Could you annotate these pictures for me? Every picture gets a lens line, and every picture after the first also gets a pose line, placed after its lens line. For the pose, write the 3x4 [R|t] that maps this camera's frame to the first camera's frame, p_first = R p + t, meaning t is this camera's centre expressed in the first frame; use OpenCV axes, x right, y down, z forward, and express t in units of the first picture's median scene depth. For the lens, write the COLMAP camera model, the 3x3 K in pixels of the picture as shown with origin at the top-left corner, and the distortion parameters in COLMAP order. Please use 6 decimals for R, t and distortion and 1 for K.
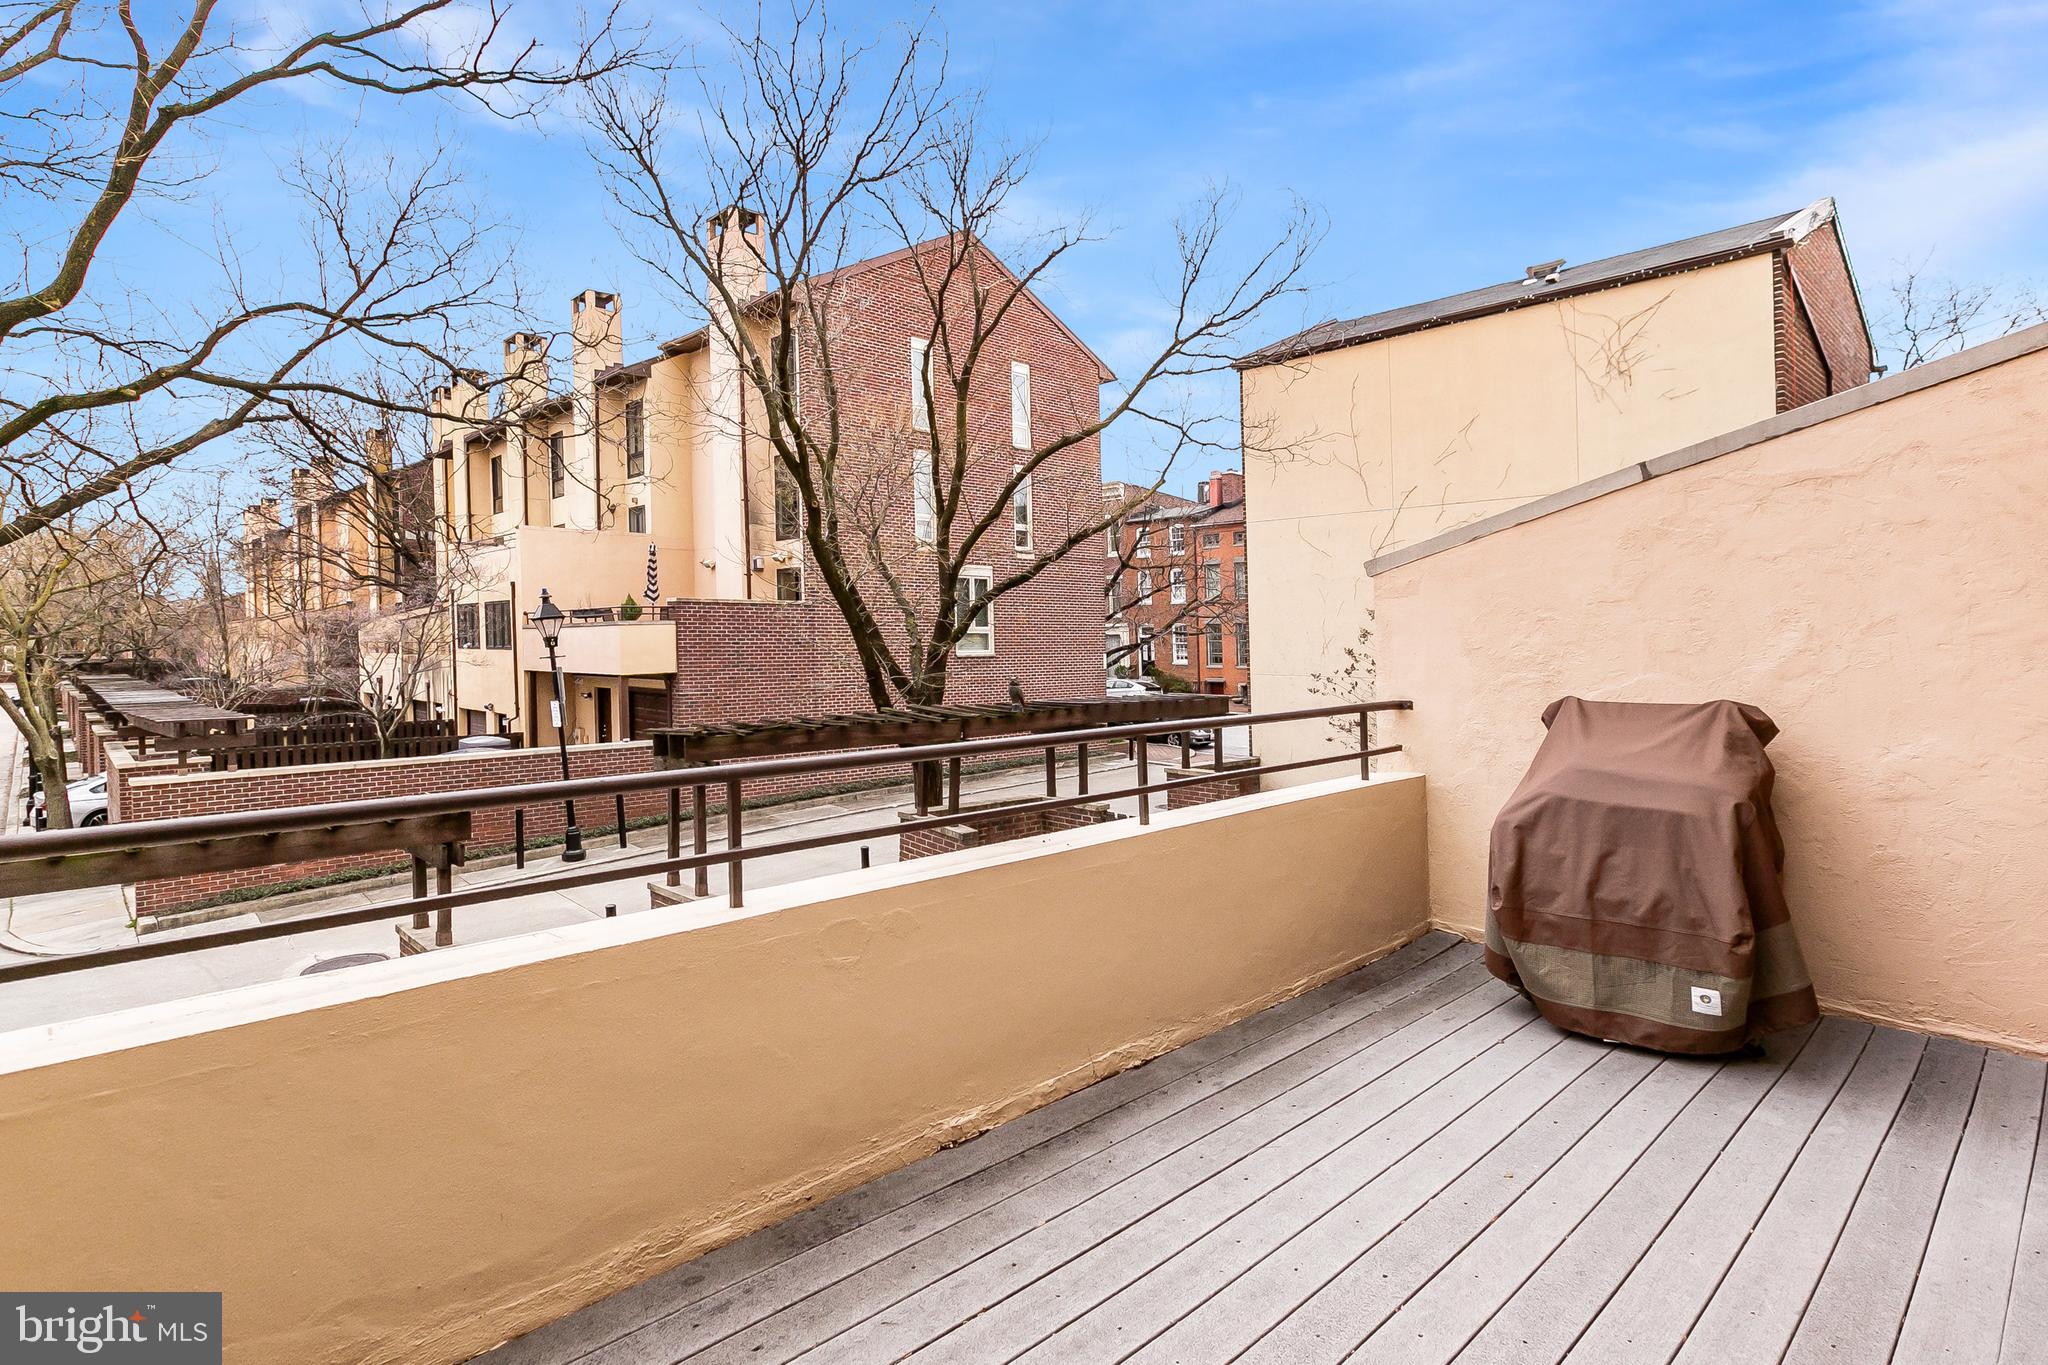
lens RADIAL K [[1036.4, 0, 997.7], [0, 1036.4, 672.1], [0, 0, 1]] dist [0.000073, 0.000023]
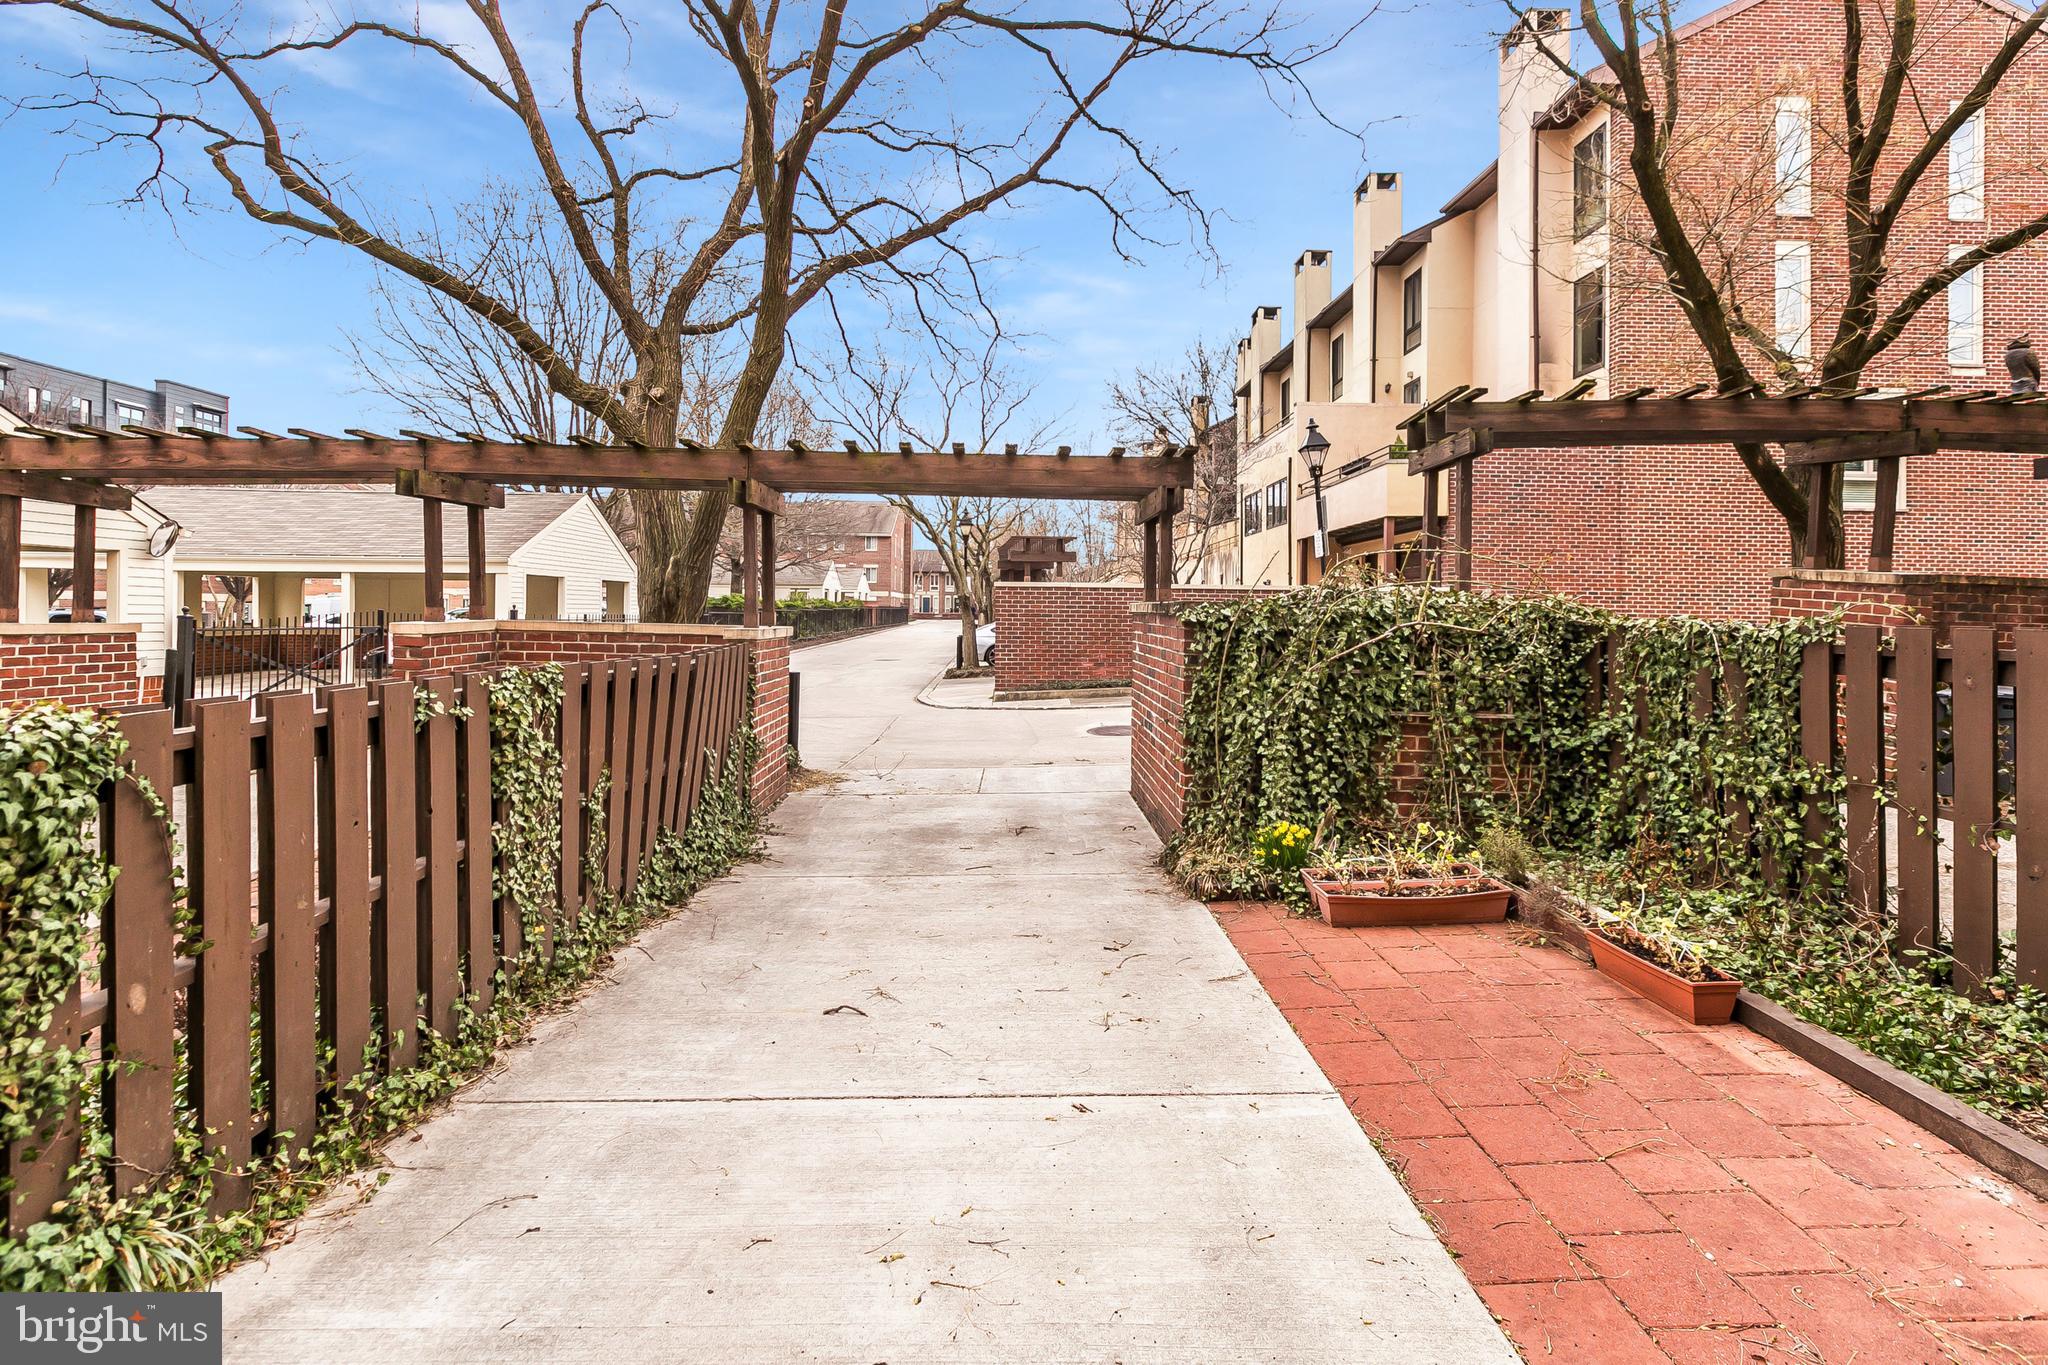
lens RADIAL K [[946.4, 0, 1023.0], [0, 946.4, 627.1], [0, 0, 1]] dist [-0.000735, 0.000414]
pose [[0.746193, 0.021285, -0.665390, -0.027573], [-0.035484, 0.999340, -0.007826, 0.117007], [0.664784, 0.029450, 0.746455, 0.116268]]
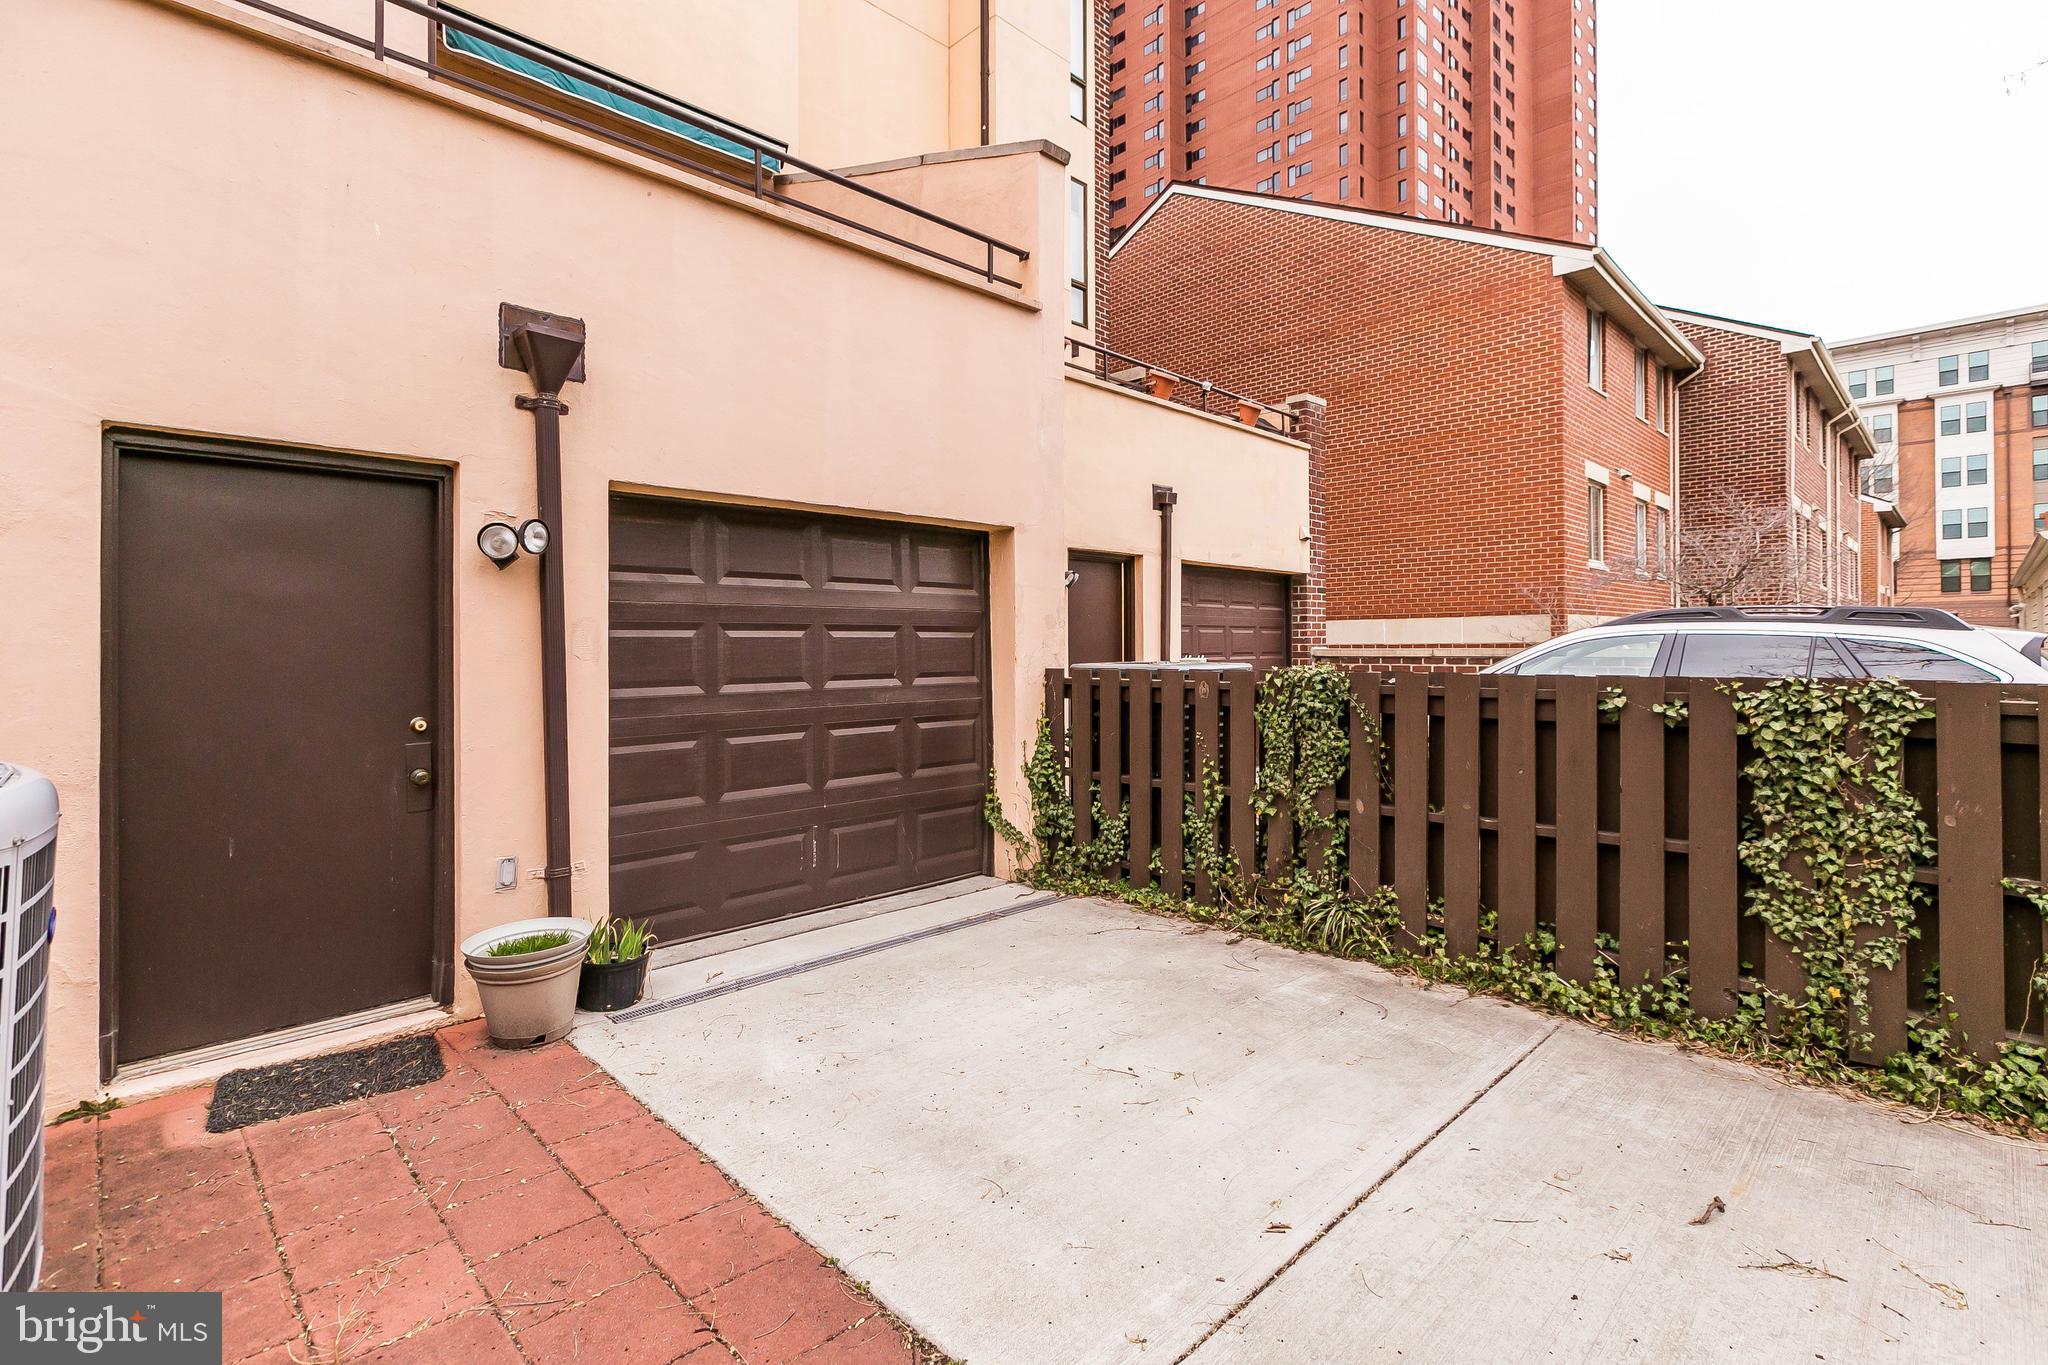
lens RADIAL K [[933.9, 0, 1019.6], [0, 933.9, 638.0], [0, 0, 1]] dist [0.000742, 0.000075]
pose [[-0.999735, 0.006581, -0.022078, -0.078454], [0.006046, 0.999689, 0.024202, 0.115369], [0.022230, 0.024062, -0.999463, 0.325069]]
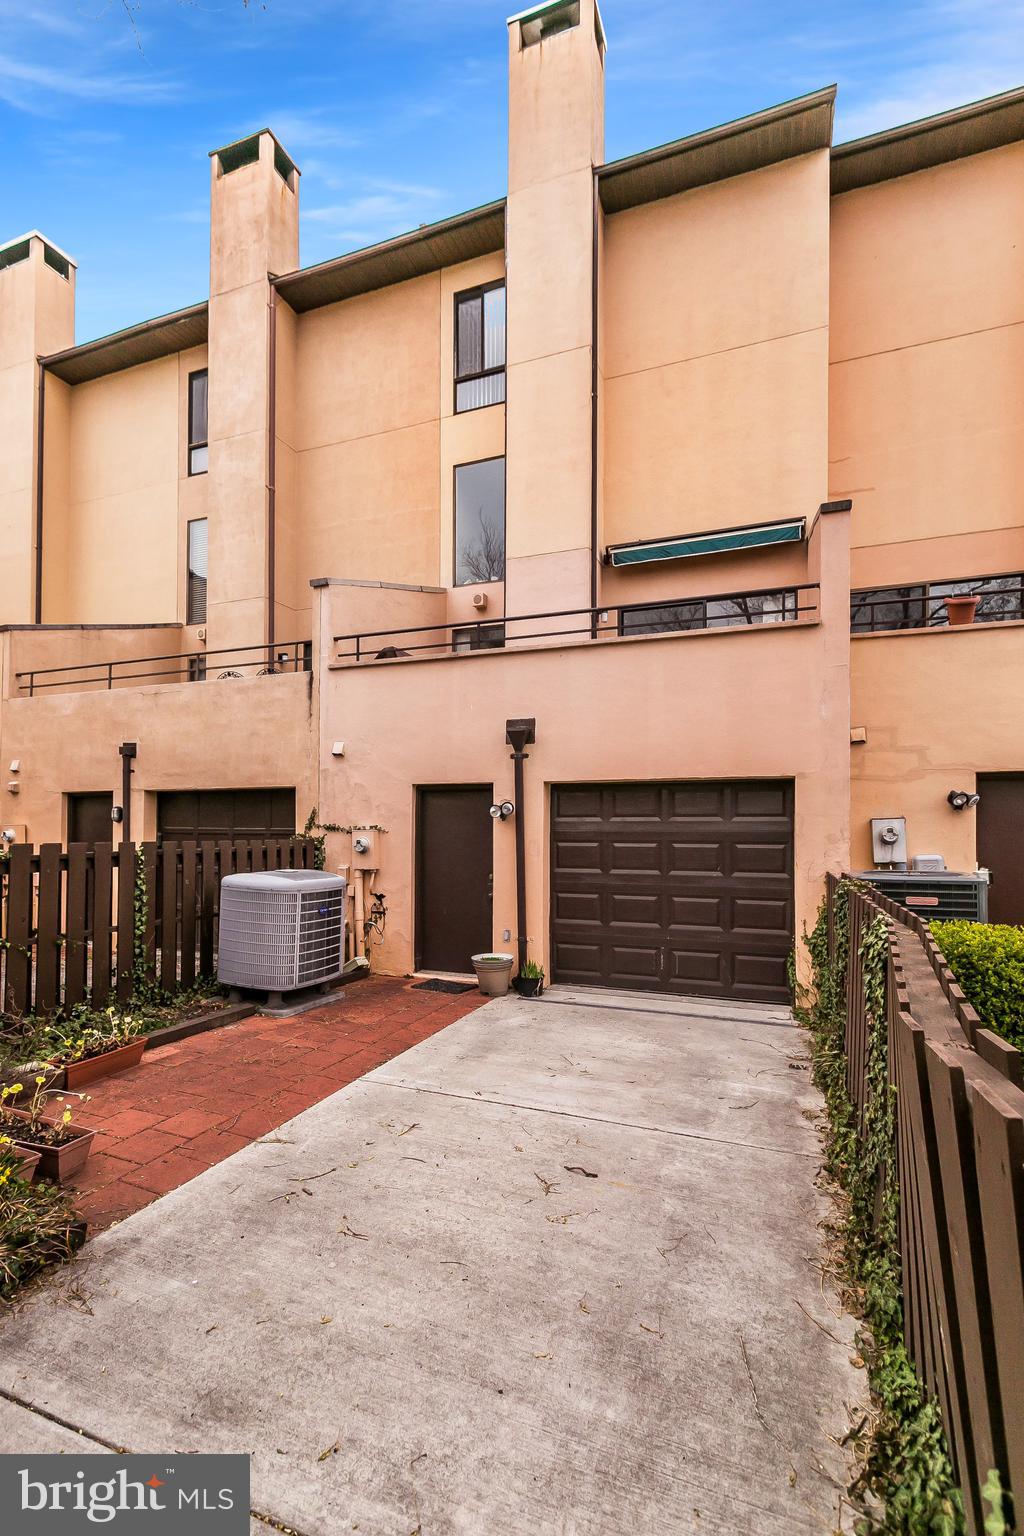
lens RADIAL K [[709.8, 0, 500.3], [0, 709.8, 819.4], [0, 0, 1]] dist [-0.000735, 0.000414]
pose [[-0.433134, 0.009910, 0.901275, -0.294846], [0.026343, 0.999652, 0.001668, 0.105252], [-0.900945, 0.024464, -0.433244, 0.303774]]
